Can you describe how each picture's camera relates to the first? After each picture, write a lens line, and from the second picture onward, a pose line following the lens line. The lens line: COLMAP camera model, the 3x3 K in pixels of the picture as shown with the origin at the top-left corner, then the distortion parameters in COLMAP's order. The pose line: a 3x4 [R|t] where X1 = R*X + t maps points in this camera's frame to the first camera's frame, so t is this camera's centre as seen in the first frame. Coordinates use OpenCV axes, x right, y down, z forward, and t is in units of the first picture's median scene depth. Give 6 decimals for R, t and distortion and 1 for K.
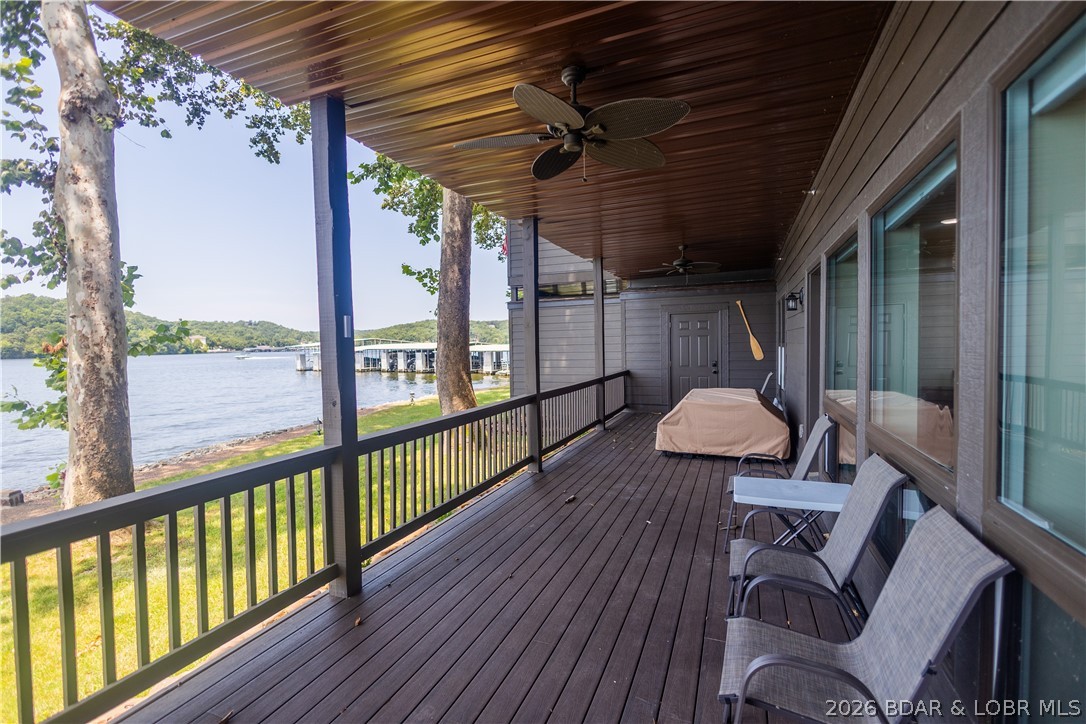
lens RADIAL K [[499.2, 0, 543.0], [0, 499.2, 362.0], [0, 0, 1]] dist [0.004477, -0.000022]
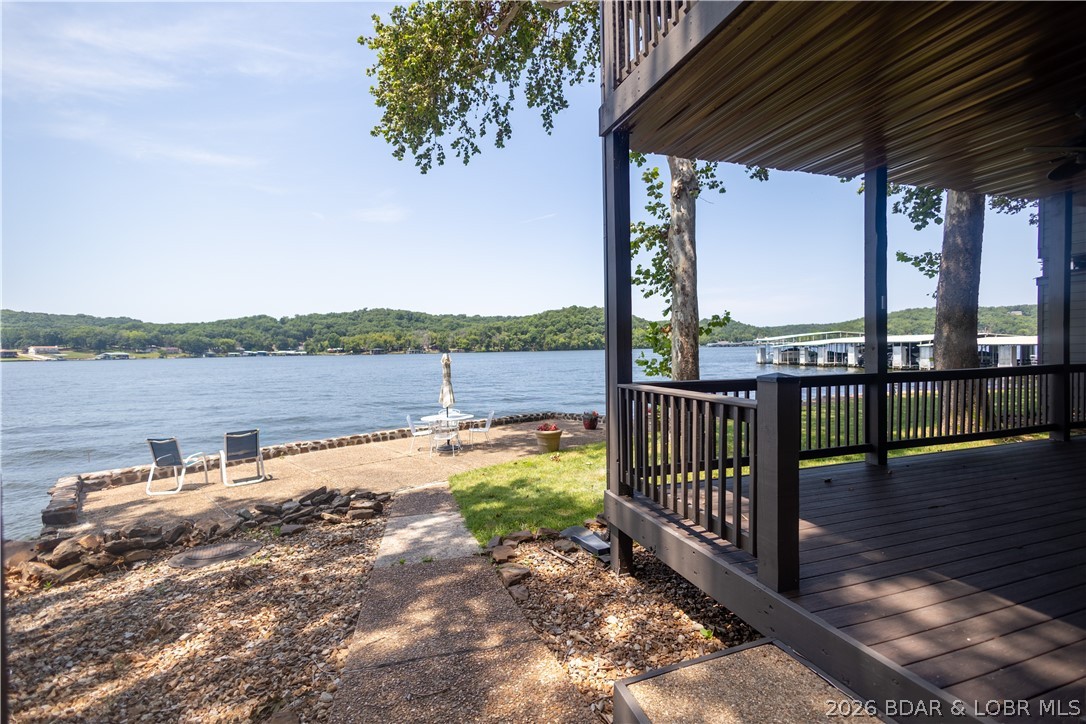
lens RADIAL K [[494.0, 0, 542.5], [0, 494.0, 359.3], [0, 0, 1]] dist [0.009774, -0.000833]
pose [[0.651572, 0.025921, -0.758144, 0.053834], [-0.022123, 0.999640, 0.015164, 0.052006], [0.758264, 0.006893, 0.651911, -0.403179]]
